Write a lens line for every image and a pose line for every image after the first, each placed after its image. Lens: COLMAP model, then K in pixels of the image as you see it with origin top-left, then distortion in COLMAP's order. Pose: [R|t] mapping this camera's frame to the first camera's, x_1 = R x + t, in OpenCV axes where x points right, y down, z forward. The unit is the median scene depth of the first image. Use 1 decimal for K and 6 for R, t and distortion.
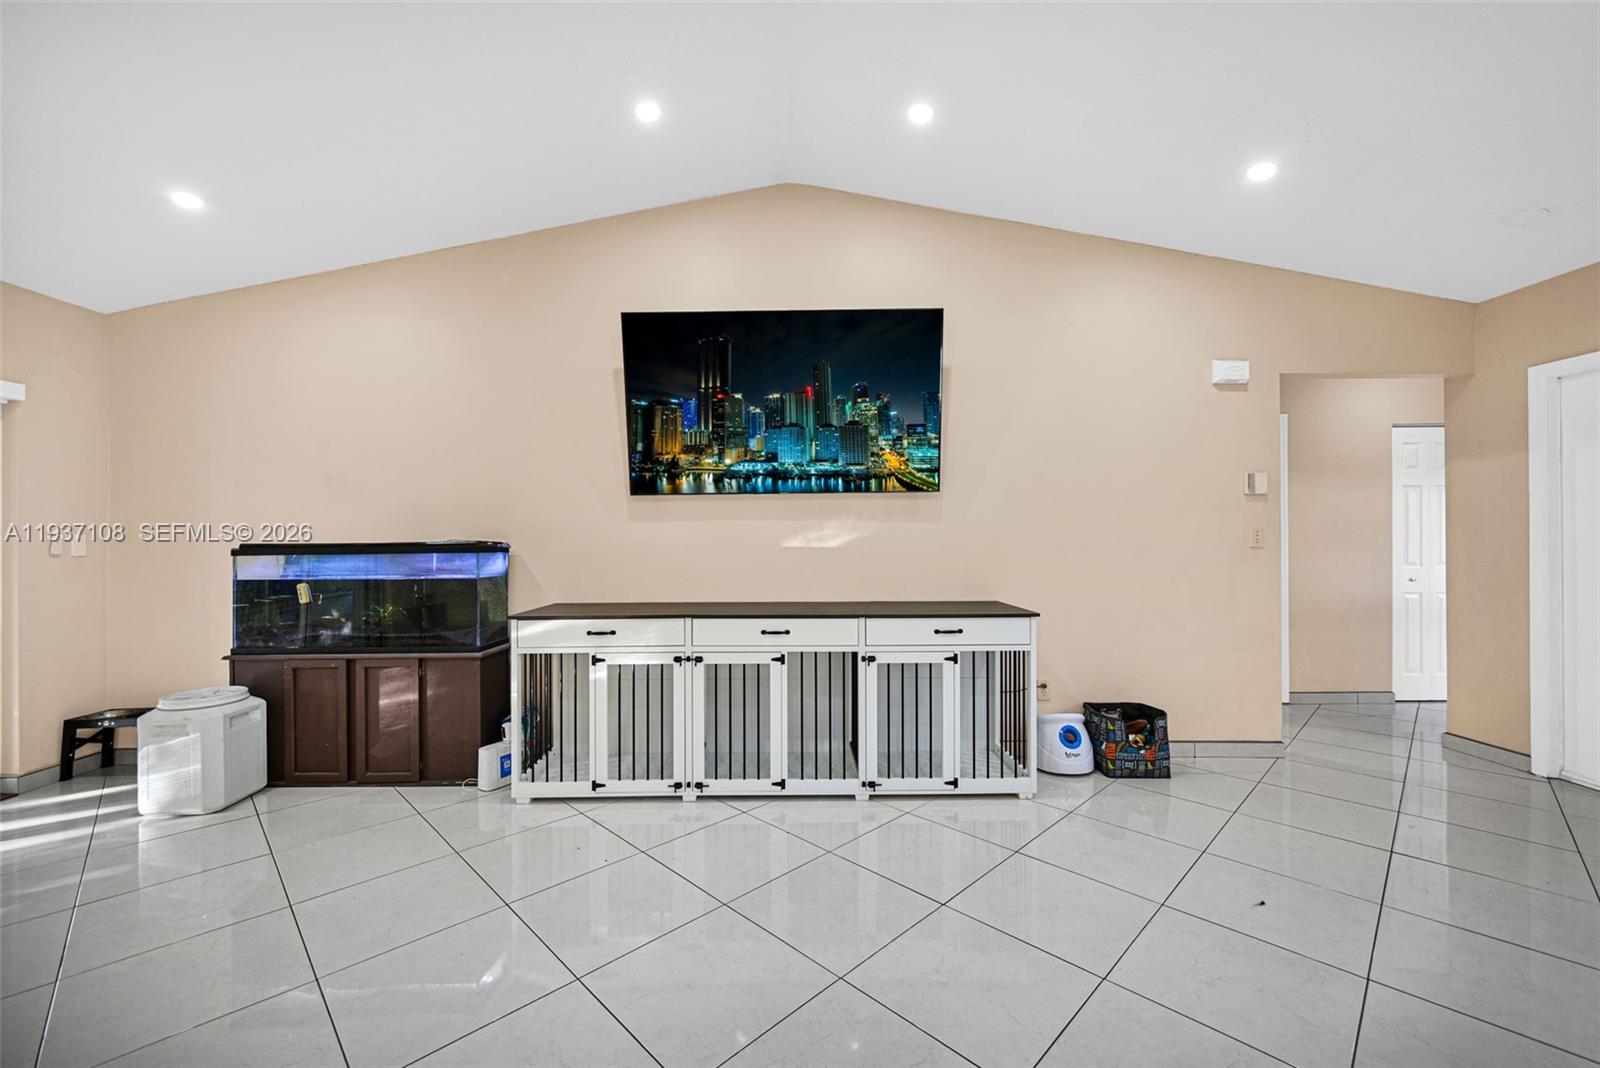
lens RADIAL K [[675.1, 0, 800.0], [0, 675.1, 534.0], [0, 0, 1]] dist [-0.001651, -0.000085]
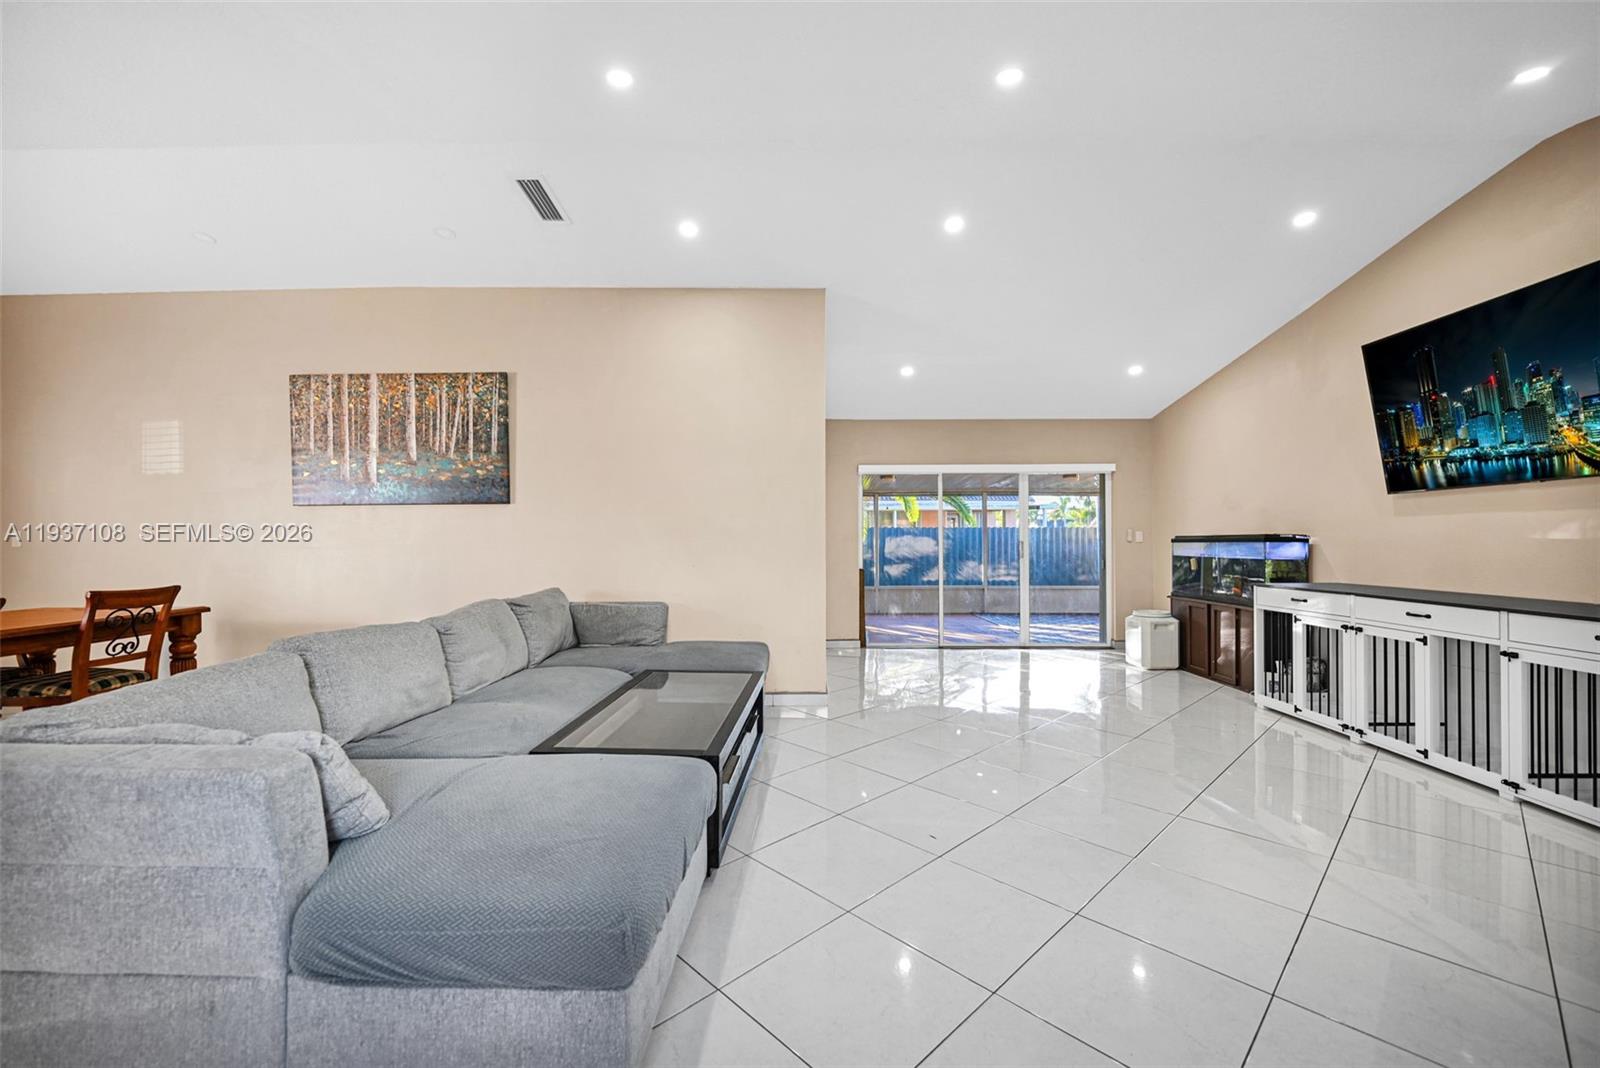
lens RADIAL K [[647.9, 0, 804.1], [0, 647.9, 538.4], [0, 0, 1]] dist [0.000651, 0.000415]
pose [[-0.010253, 0.002457, -0.999944, 1.014716], [0.020072, 0.999796, 0.002251, -0.003053], [0.999746, -0.020048, -0.010300, 0.004902]]
